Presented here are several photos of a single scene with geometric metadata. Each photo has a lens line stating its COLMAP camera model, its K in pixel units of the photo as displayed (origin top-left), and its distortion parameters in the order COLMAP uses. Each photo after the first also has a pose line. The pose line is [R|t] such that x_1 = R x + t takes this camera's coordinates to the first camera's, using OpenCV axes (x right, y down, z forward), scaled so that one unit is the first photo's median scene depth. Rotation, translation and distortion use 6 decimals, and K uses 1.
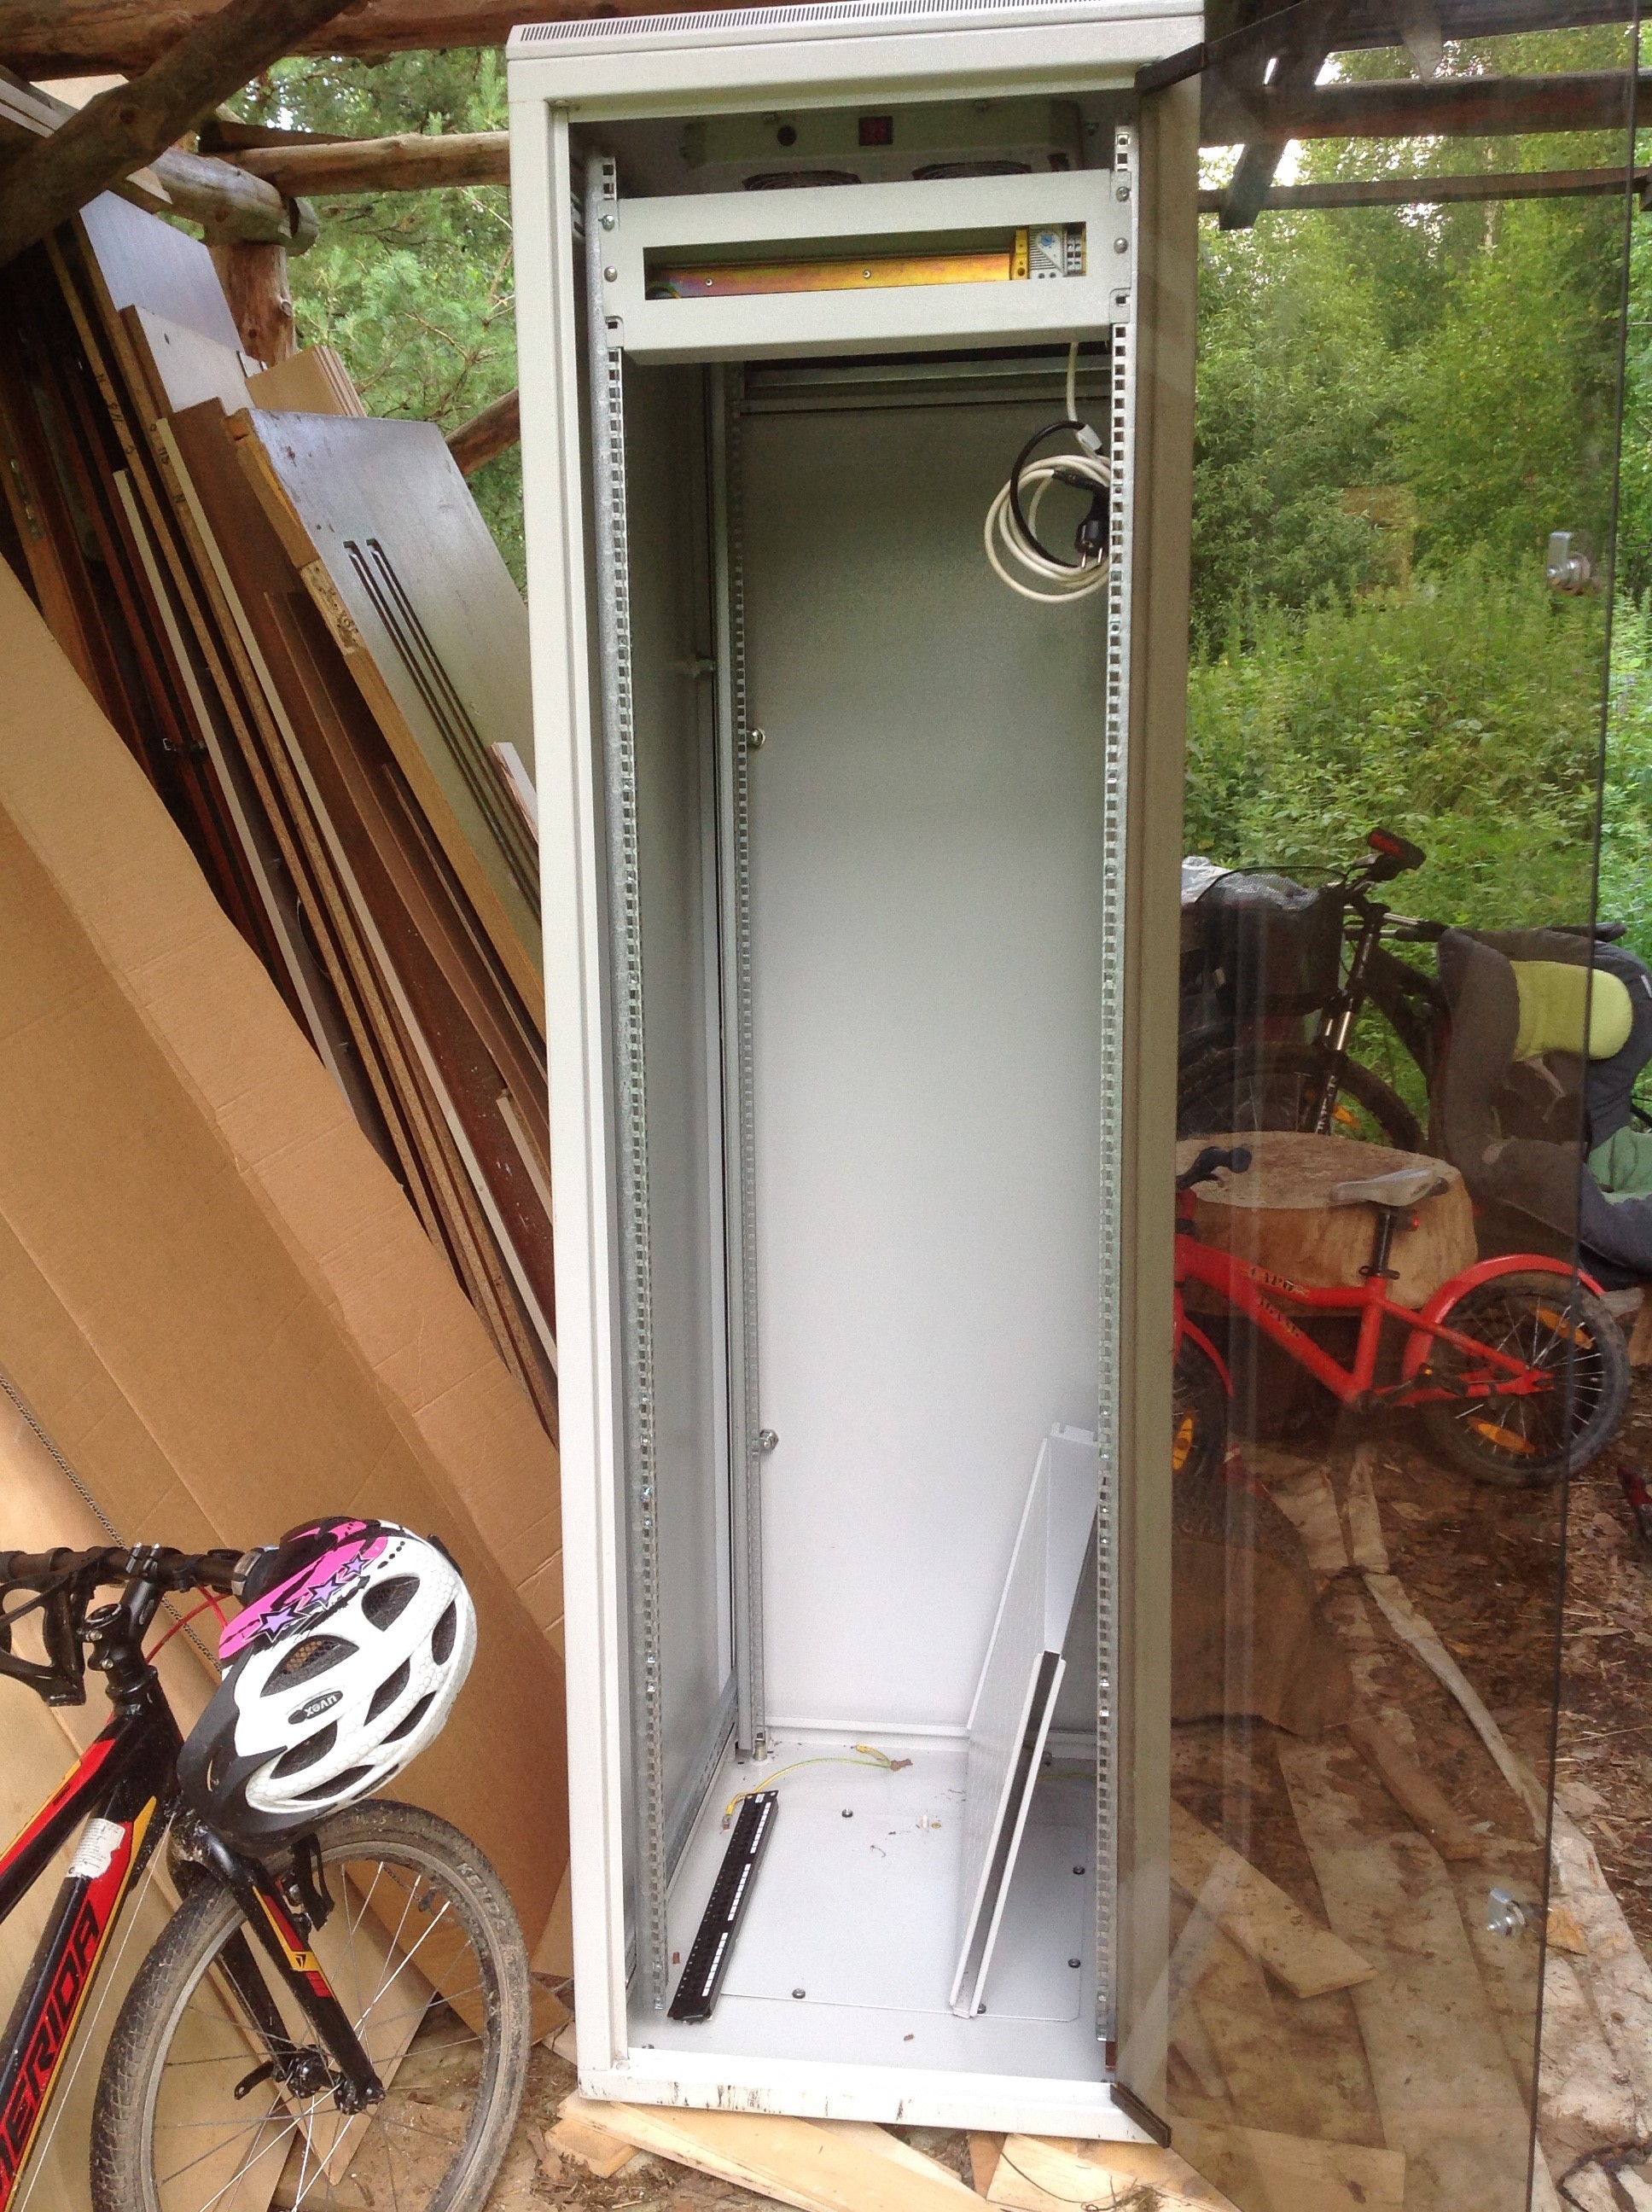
lens RADIAL K [[2056.5, 0, 809.2], [0, 2056.5, 1091.1], [0, 0, 1]] dist [0.162931, -0.368550]
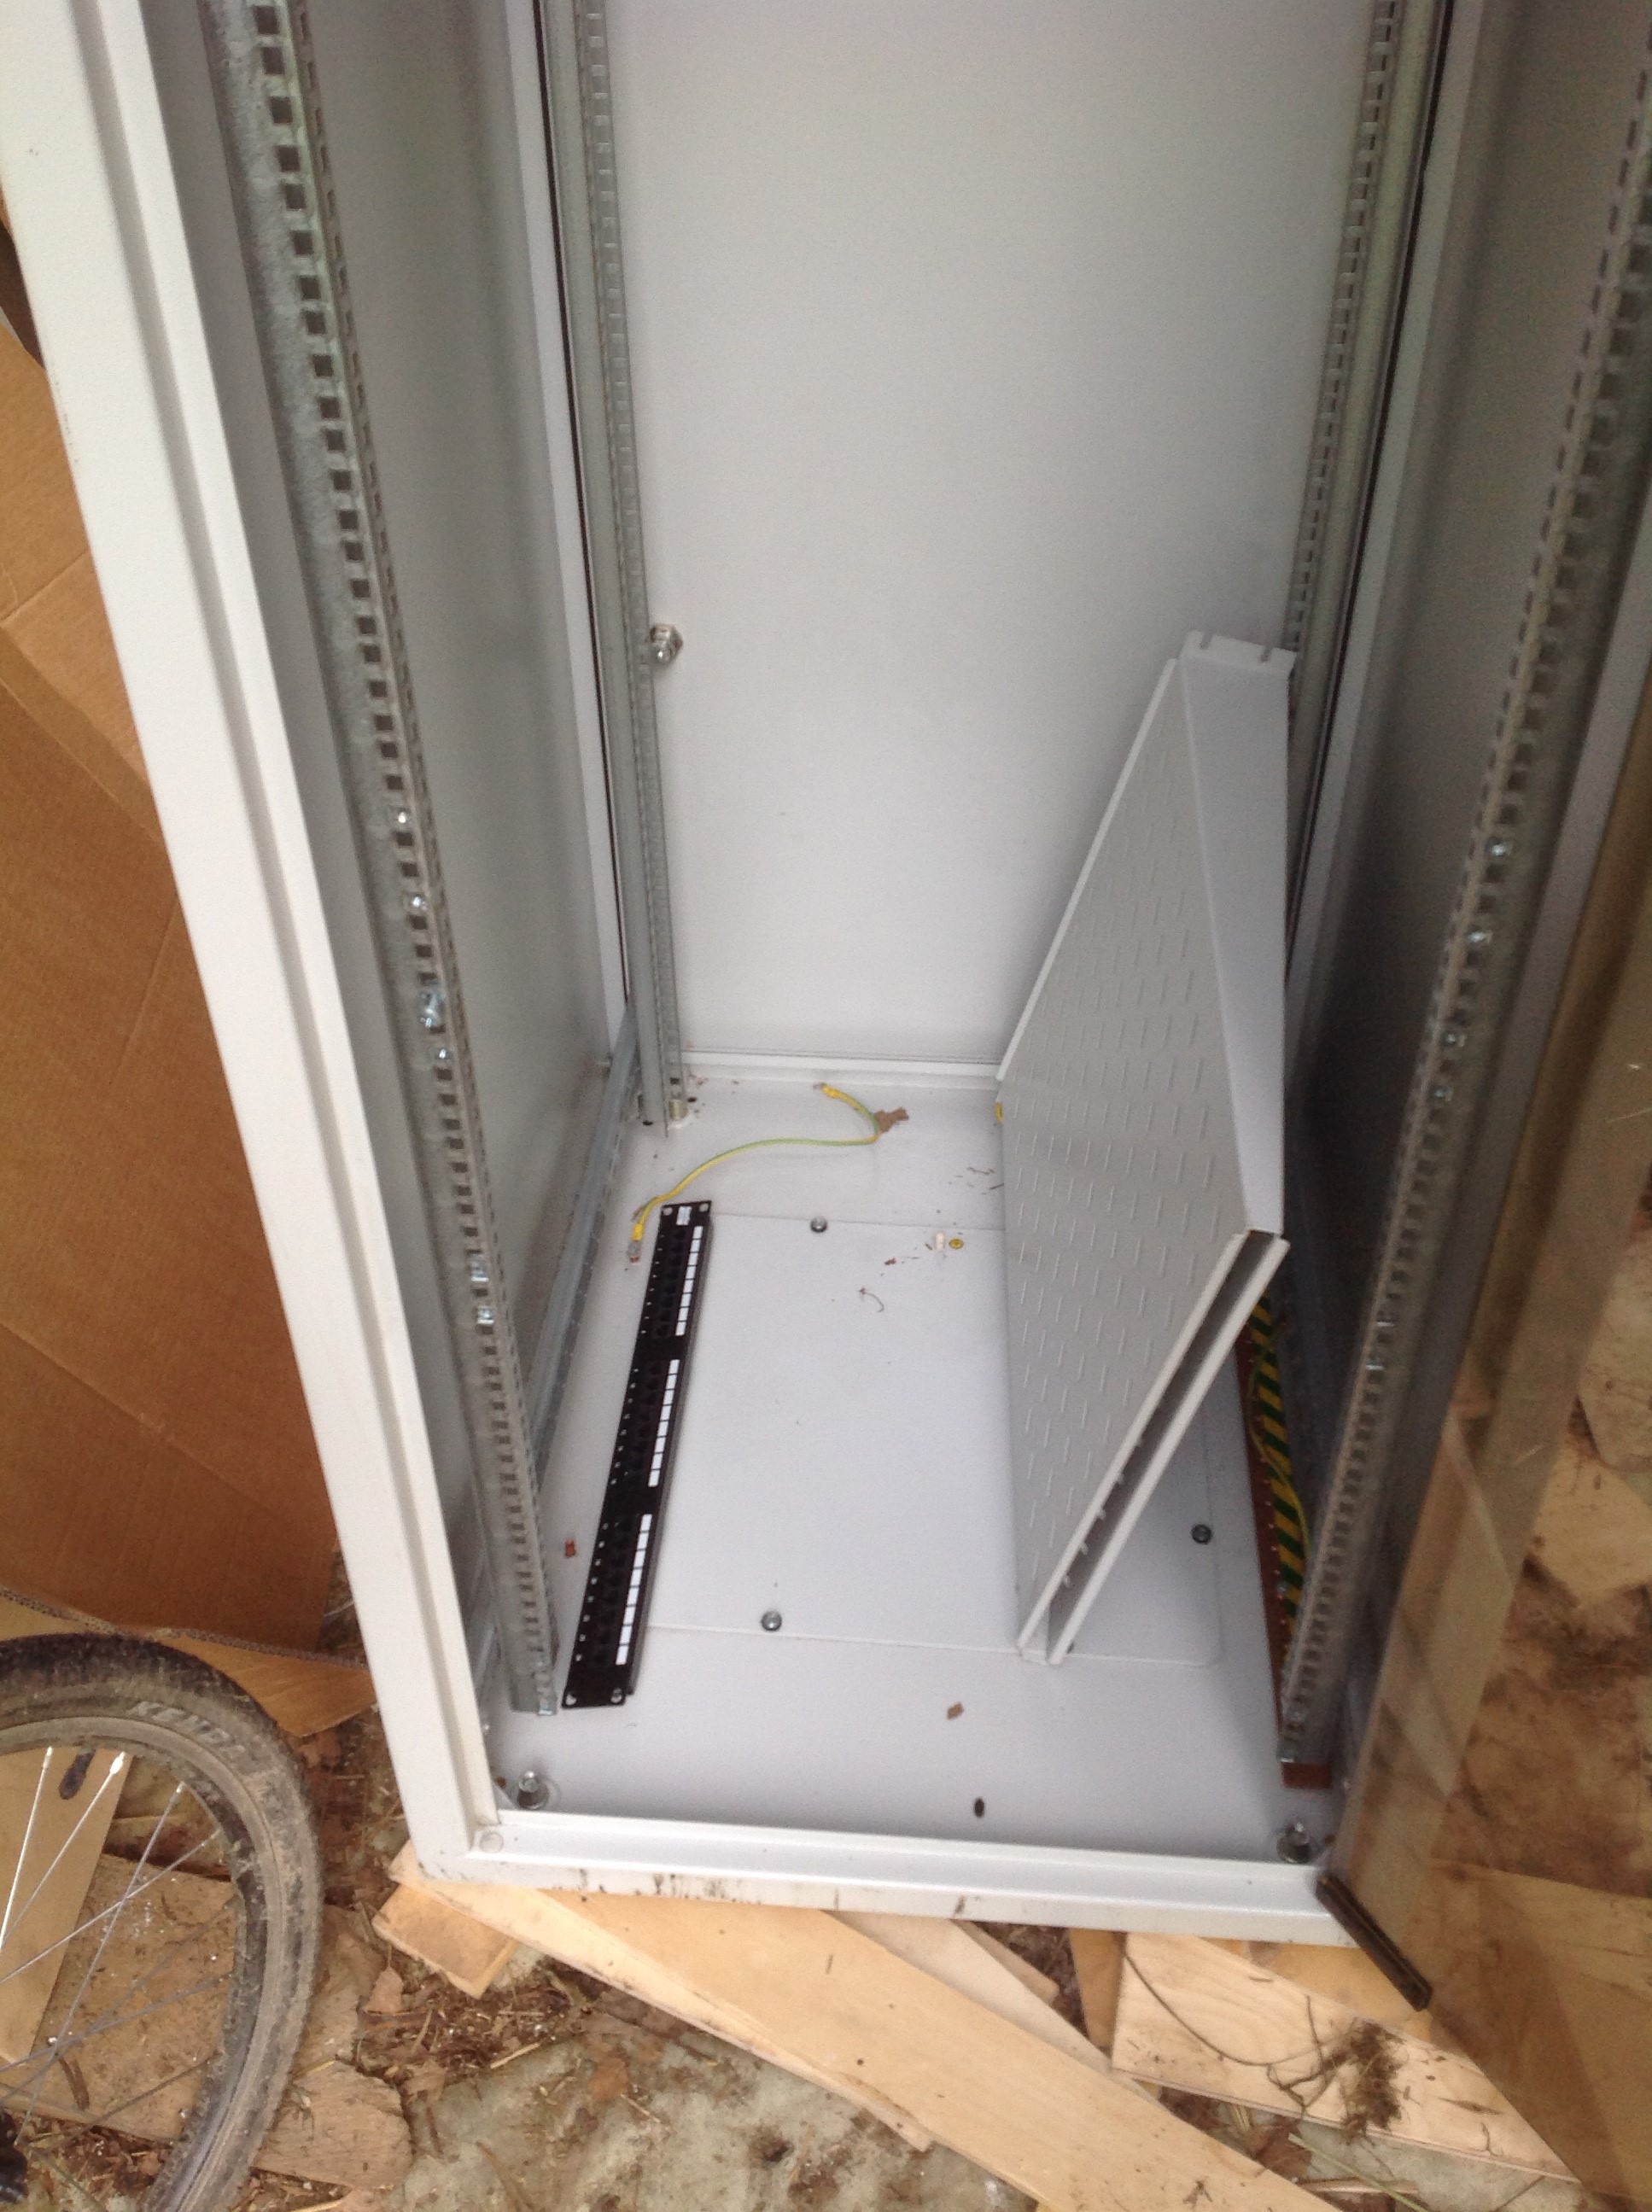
lens RADIAL K [[2068.3, 0, 828.8], [0, 2068.3, 1137.5], [0, 0, 1]] dist [0.207292, -0.413445]
pose [[0.997273, -0.043887, 0.059330, -0.021269], [0.006606, 0.853815, 0.520534, -0.019356], [-0.073501, -0.518723, 0.851777, 0.621808]]
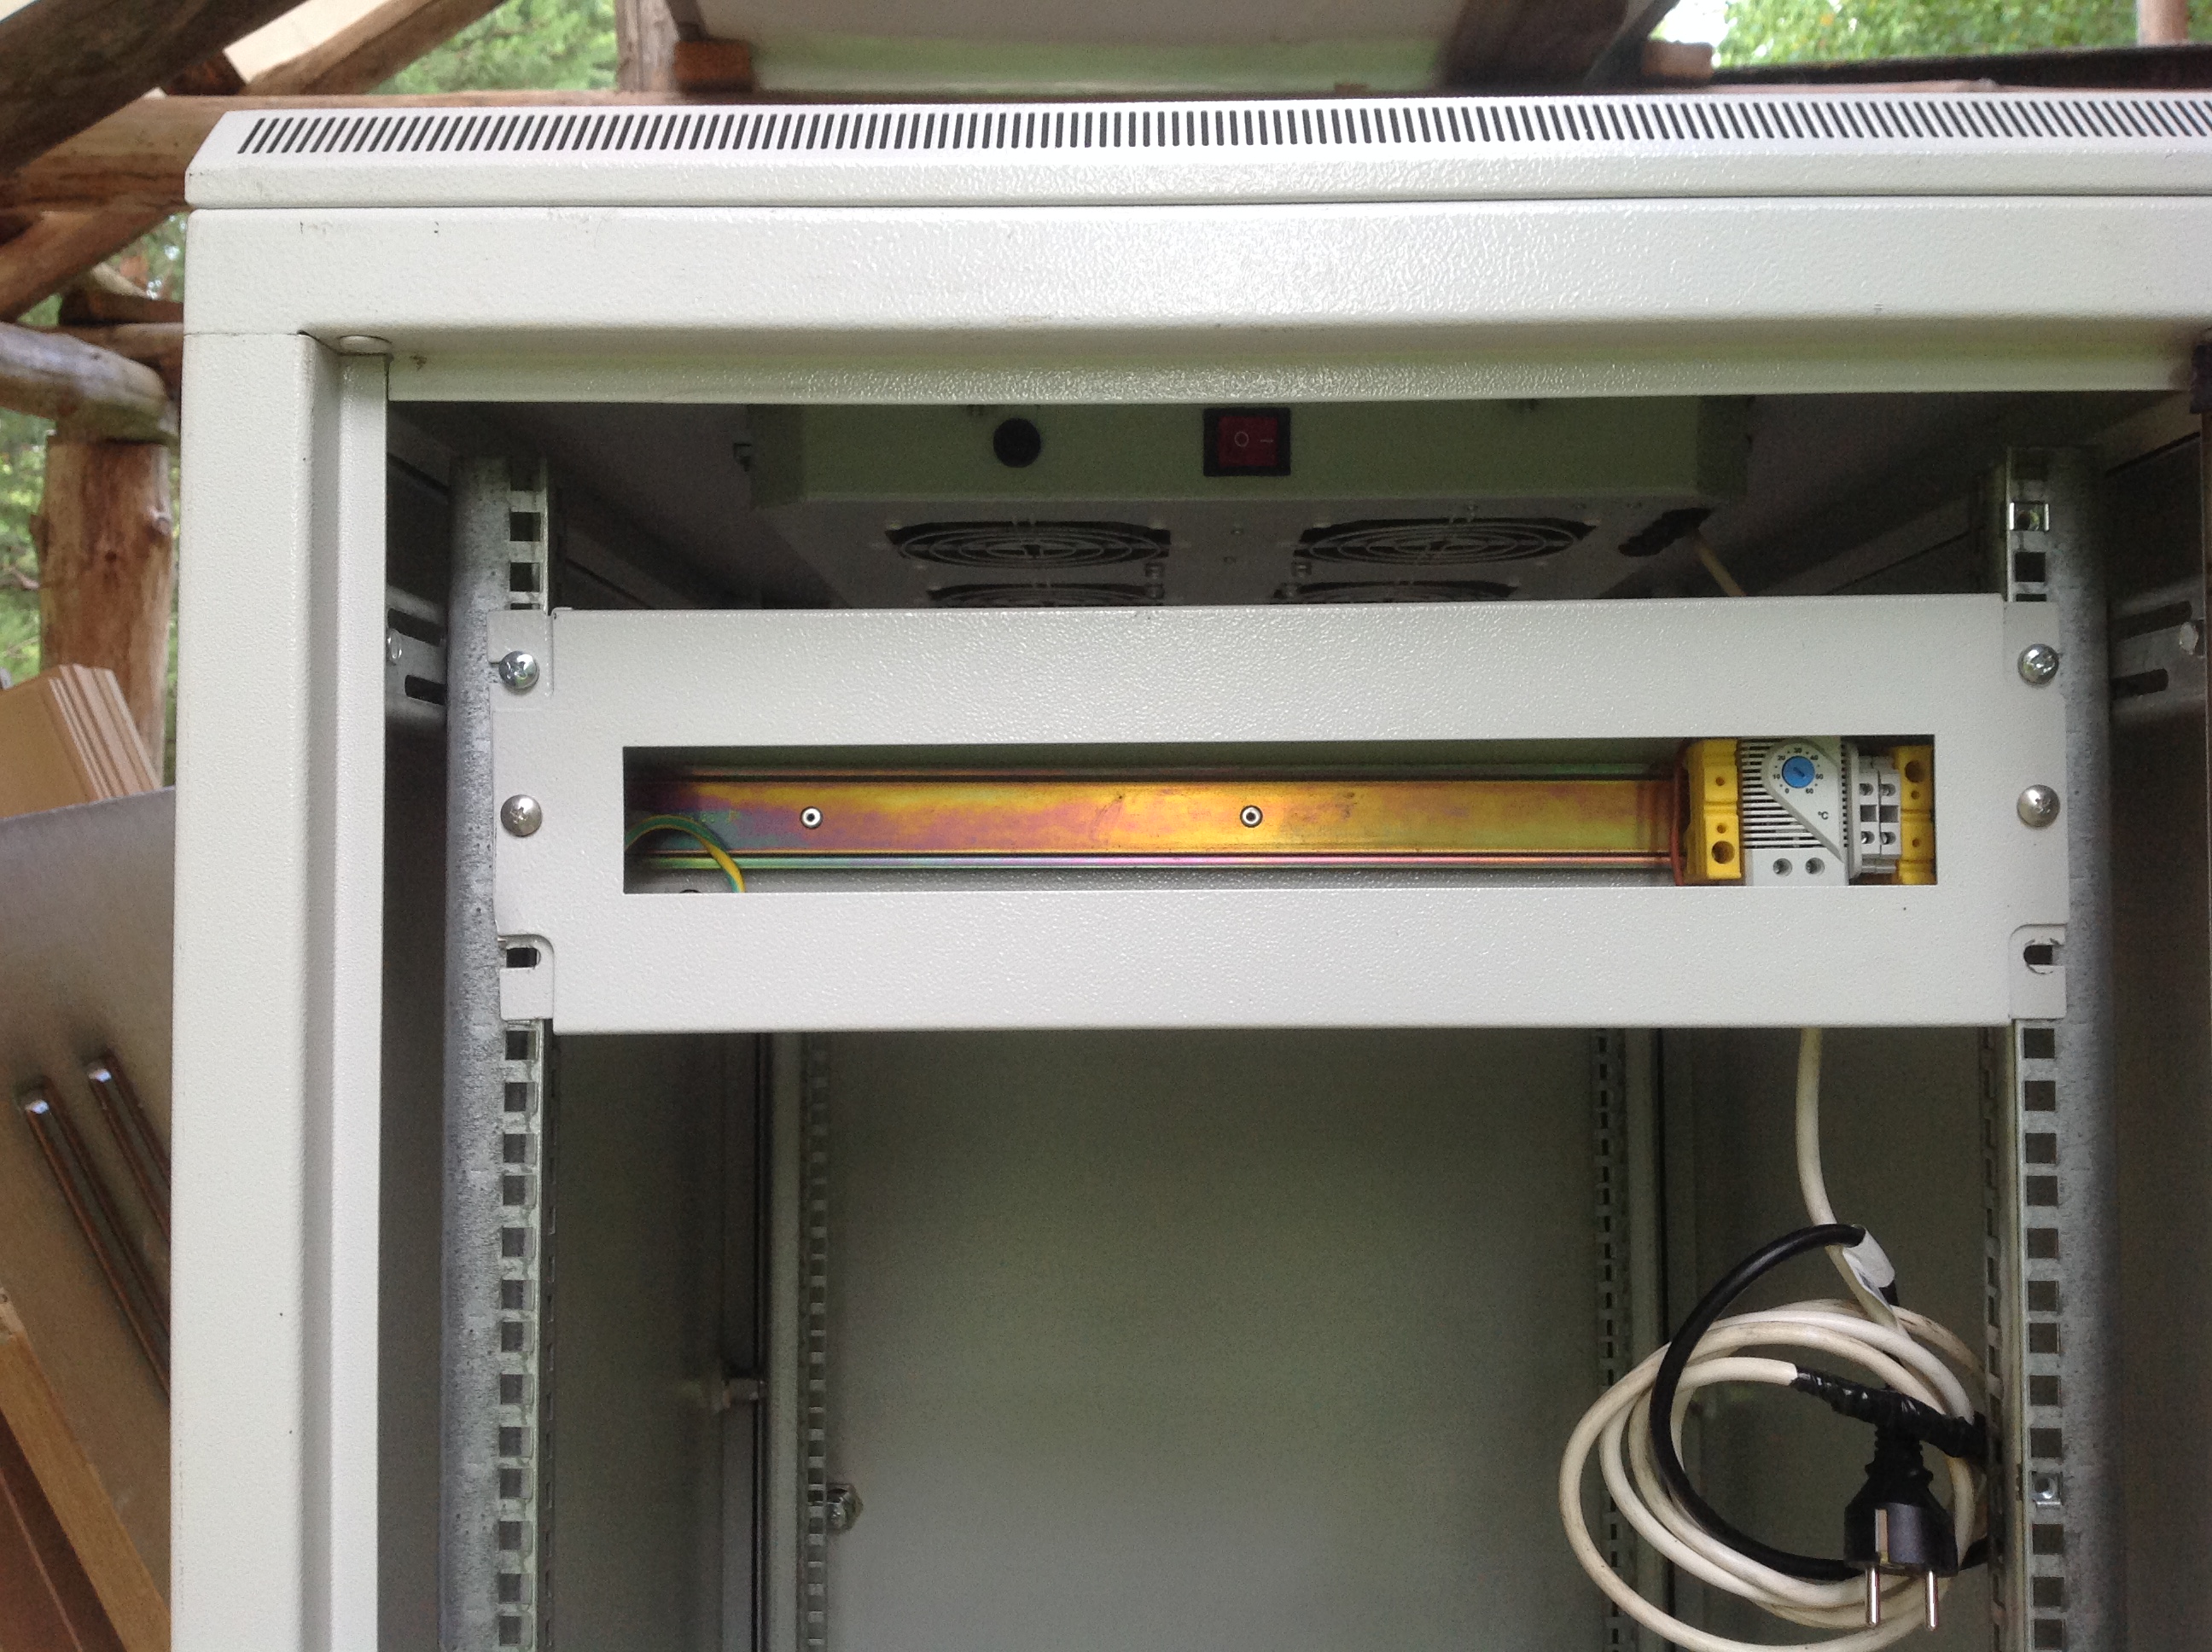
lens RADIAL K [[2068.1, 0, 1106.0], [0, 2068.1, 826.0], [0, 0, 1]] dist [0.207292, -0.413445]
pose [[0.990477, 0.014591, 0.136901, -0.045564], [0.012577, 0.980621, -0.195509, -0.307806], [-0.137101, 0.195369, 0.971100, 0.629458]]
